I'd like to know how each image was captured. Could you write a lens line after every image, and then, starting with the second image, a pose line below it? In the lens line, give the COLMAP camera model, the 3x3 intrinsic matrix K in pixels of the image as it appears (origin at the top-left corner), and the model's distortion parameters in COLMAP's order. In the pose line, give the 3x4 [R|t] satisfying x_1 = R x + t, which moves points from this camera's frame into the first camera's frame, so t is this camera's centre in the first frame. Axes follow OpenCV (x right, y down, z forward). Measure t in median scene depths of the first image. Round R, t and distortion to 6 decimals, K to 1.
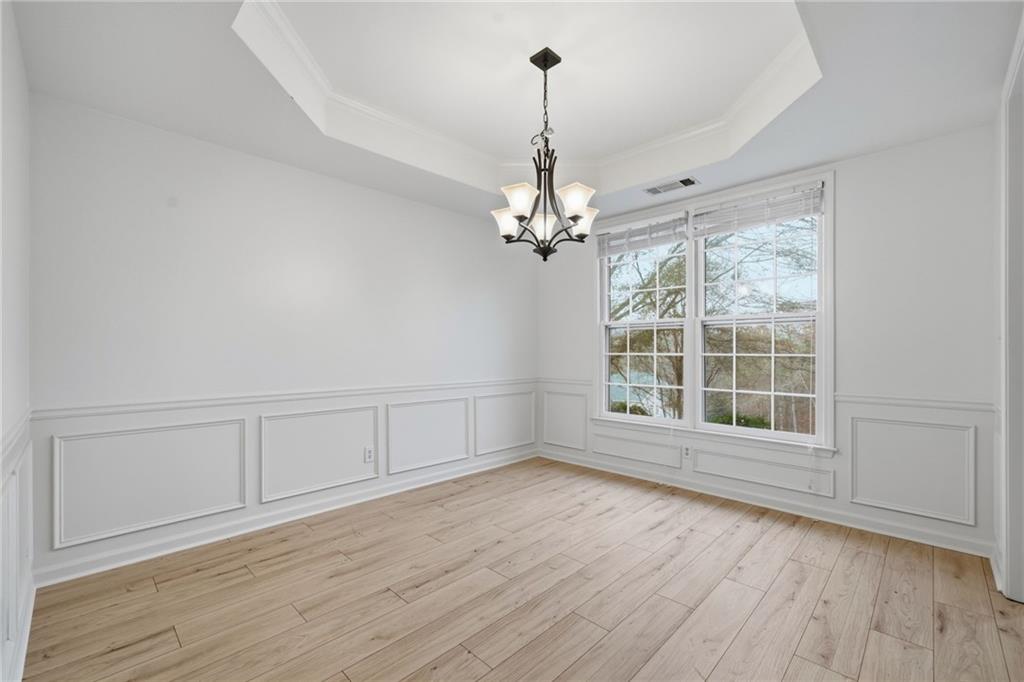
lens RADIAL K [[420.9, 0, 516.0], [0, 420.9, 337.6], [0, 0, 1]] dist [-0.035078, 0.017060]
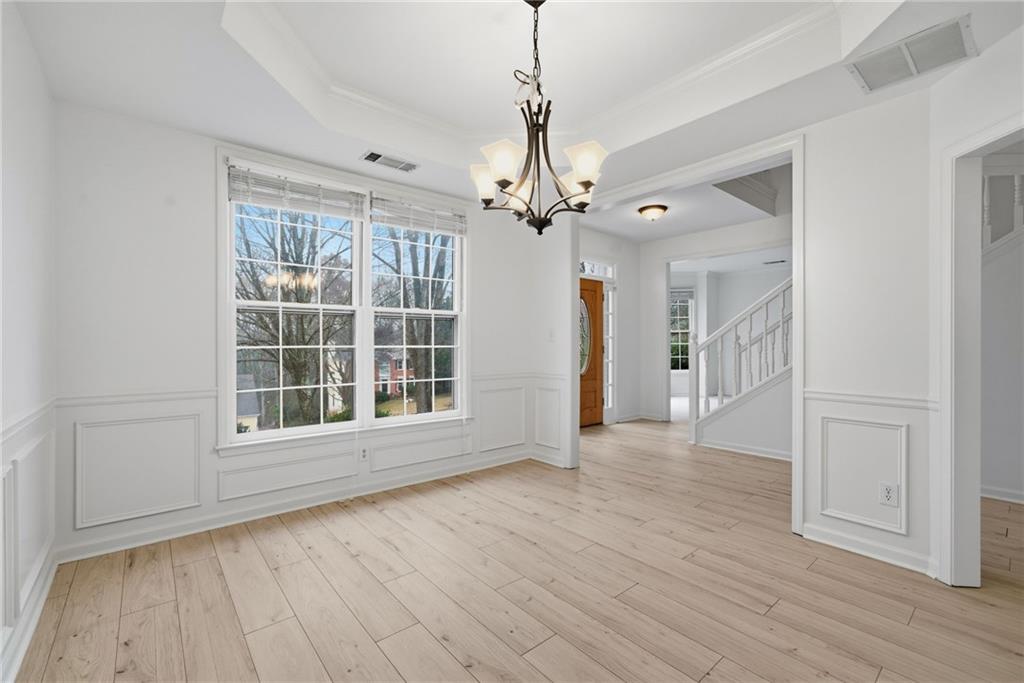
lens RADIAL K [[420.9, 0, 516.0], [0, 420.9, 338.1], [0, 0, 1]] dist [-0.035078, 0.017060]
pose [[0.133836, 0.011003, 0.990942, -0.541803], [-0.025953, 0.999634, -0.007594, 0.023511], [-0.990664, -0.024701, 0.134073, 0.665204]]
